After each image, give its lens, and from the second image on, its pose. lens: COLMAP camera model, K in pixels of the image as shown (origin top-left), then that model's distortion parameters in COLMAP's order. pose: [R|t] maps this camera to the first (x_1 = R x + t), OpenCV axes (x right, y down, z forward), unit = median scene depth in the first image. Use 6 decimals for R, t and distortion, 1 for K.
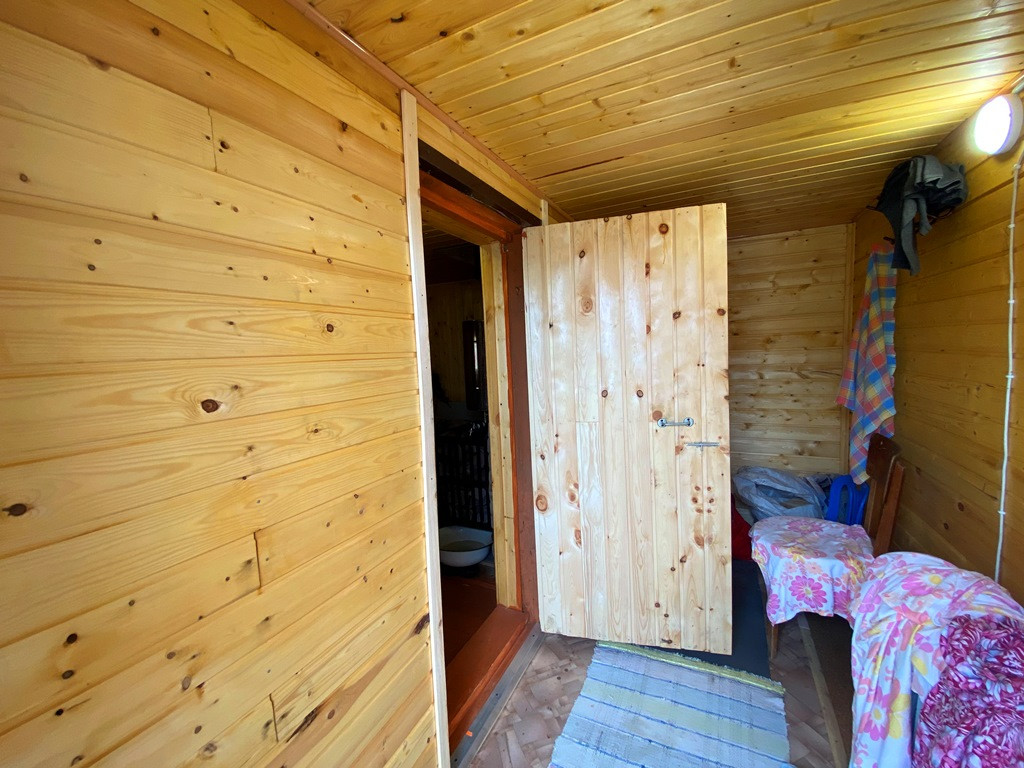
lens RADIAL K [[412.5, 0, 512.0], [0, 412.5, 384.0], [0, 0, 1]] dist [0.026570, -0.022065]
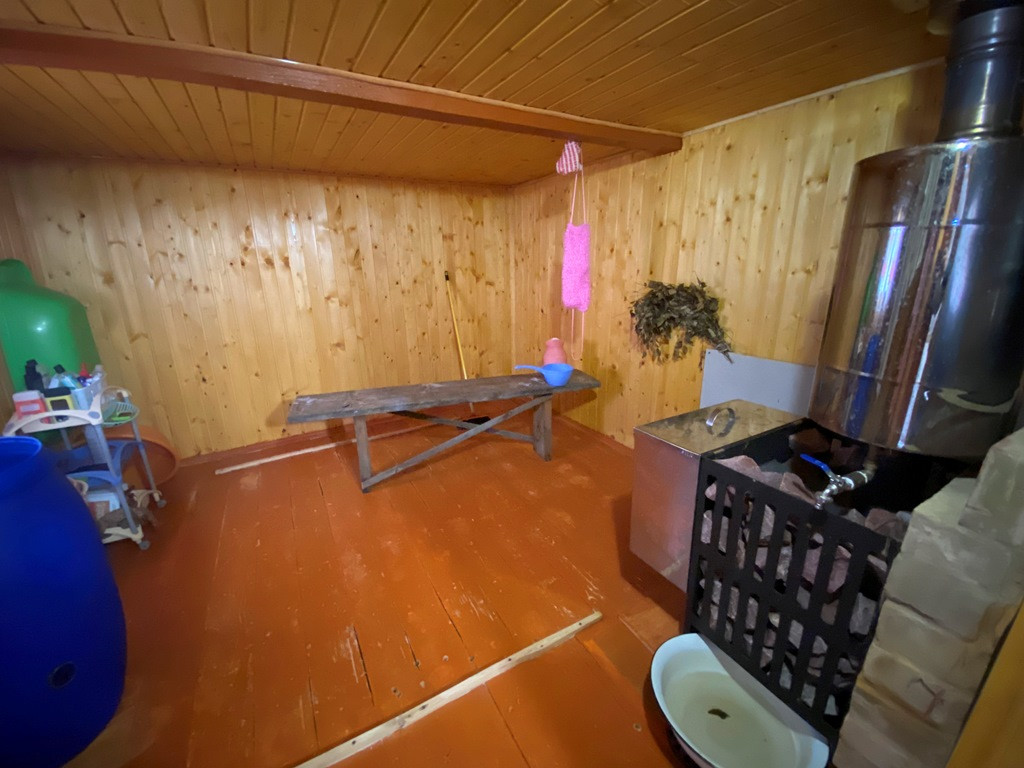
lens RADIAL K [[412.5, 0, 512.0], [0, 412.5, 384.0], [0, 0, 1]] dist [0.026570, -0.022065]
pose [[0.834777, 0.186692, -0.517971, -0.150220], [-0.066136, 0.967947, 0.242289, -0.043526], [0.546602, -0.168000, 0.820367, 0.564714]]
